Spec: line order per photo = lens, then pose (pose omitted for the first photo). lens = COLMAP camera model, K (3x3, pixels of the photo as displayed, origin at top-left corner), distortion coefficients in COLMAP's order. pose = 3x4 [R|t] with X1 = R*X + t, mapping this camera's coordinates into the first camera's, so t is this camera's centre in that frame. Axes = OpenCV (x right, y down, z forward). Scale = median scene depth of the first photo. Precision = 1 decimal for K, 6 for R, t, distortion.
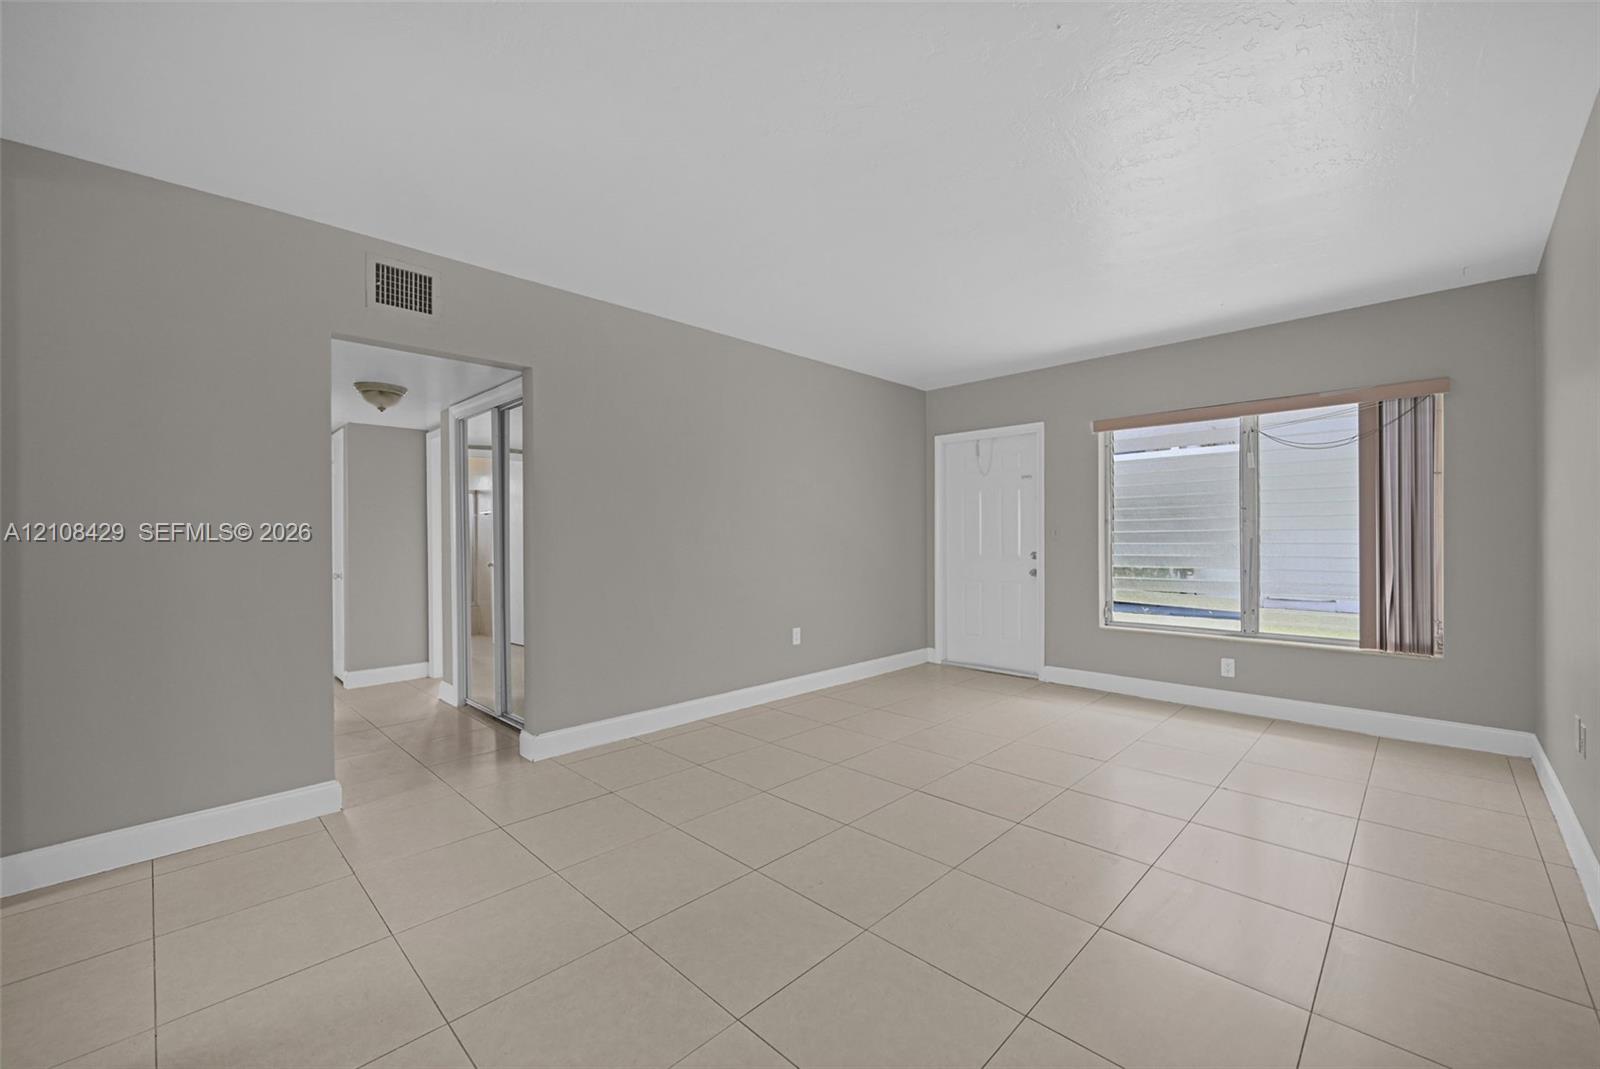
lens RADIAL K [[639.0, 0, 803.6], [0, 639.0, 540.0], [0, 0, 1]] dist [-0.000715, -0.000233]
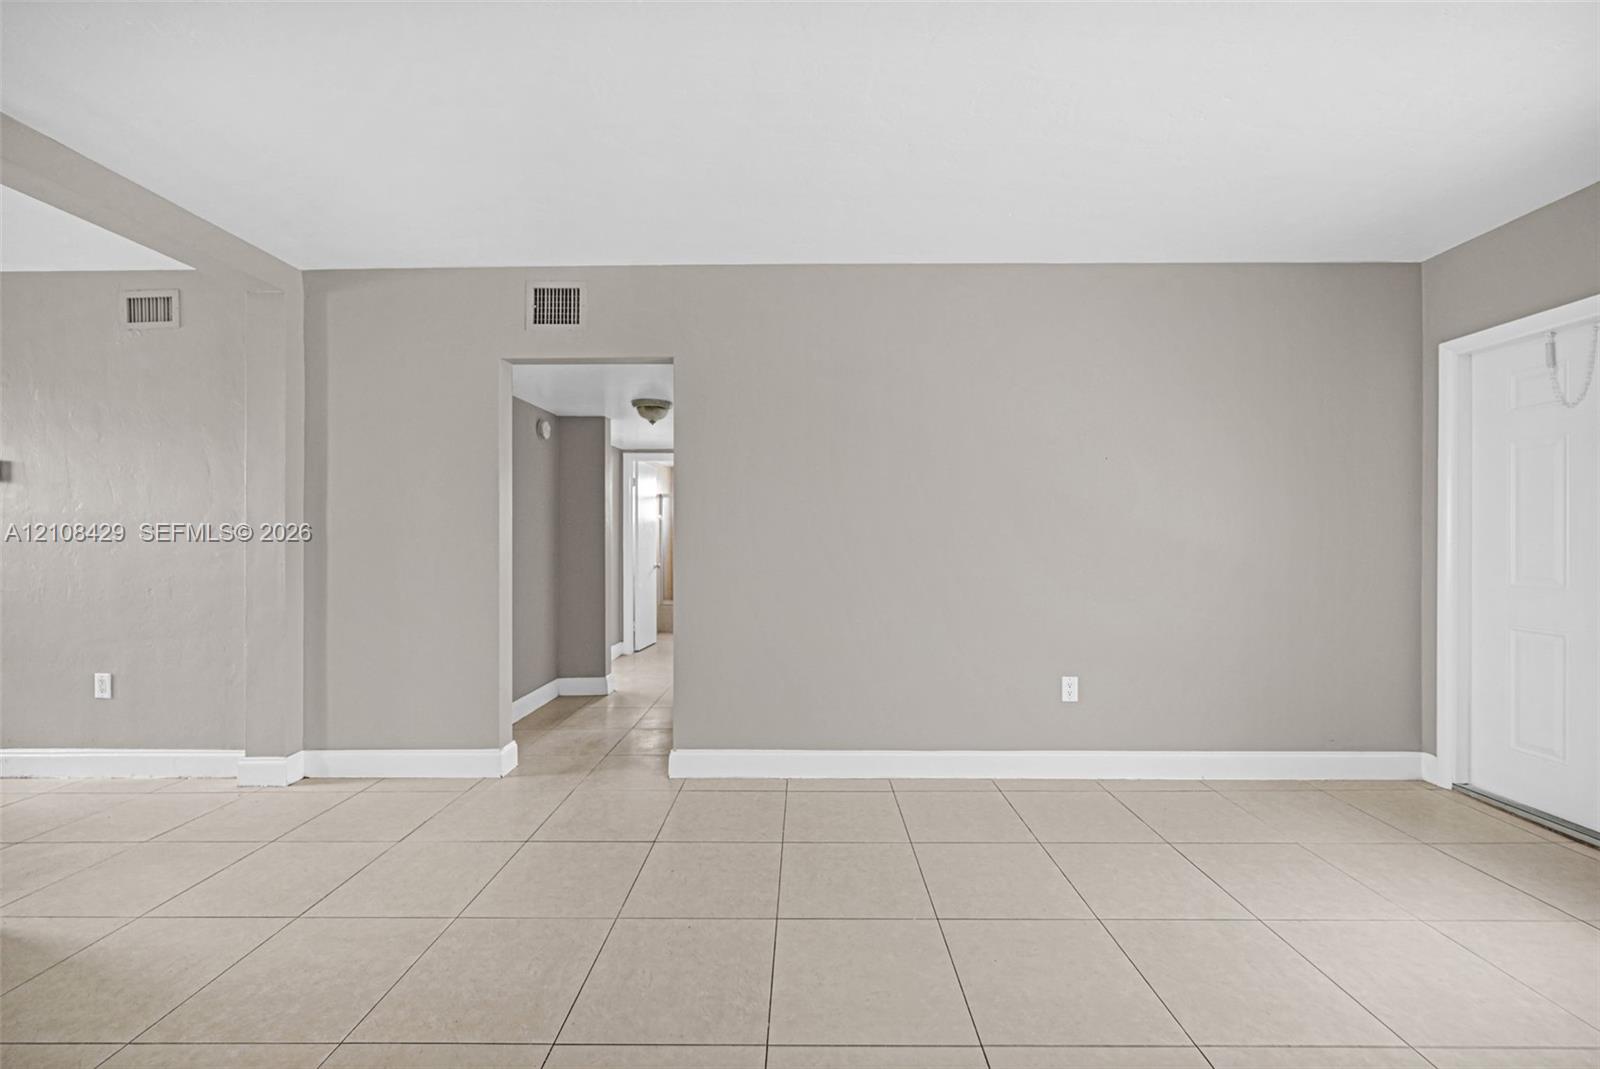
lens RADIAL K [[639.0, 0, 803.6], [0, 639.0, 540.0], [0, 0, 1]] dist [-0.000715, -0.000233]
pose [[0.697623, 0.005935, -0.716440, 0.268283], [-0.006884, 0.999975, 0.001581, -0.002578], [0.716432, 0.003829, 0.697646, 0.340441]]
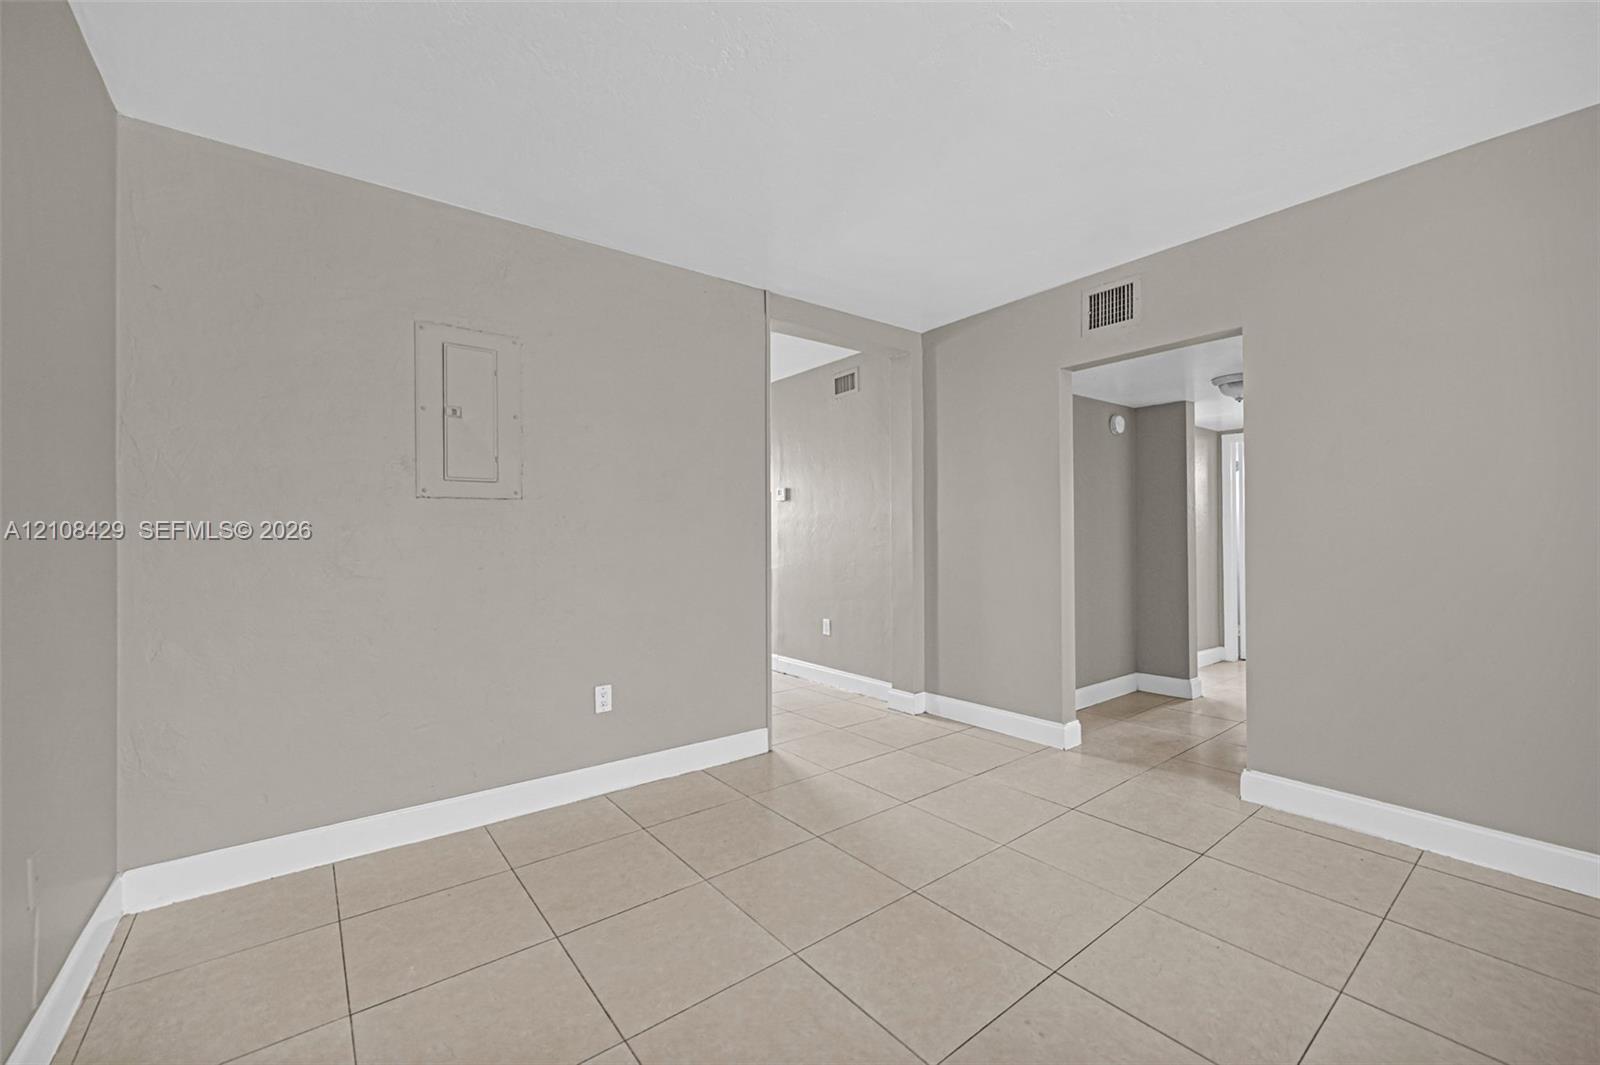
lens RADIAL K [[639.0, 0, 803.6], [0, 639.0, 538.0], [0, 0, 1]] dist [-0.000715, -0.000233]
pose [[-0.123289, 0.012058, -0.992298, 0.334124], [0.003466, 0.999925, 0.011720, -0.004160], [0.992365, -0.001995, -0.123322, 0.376184]]
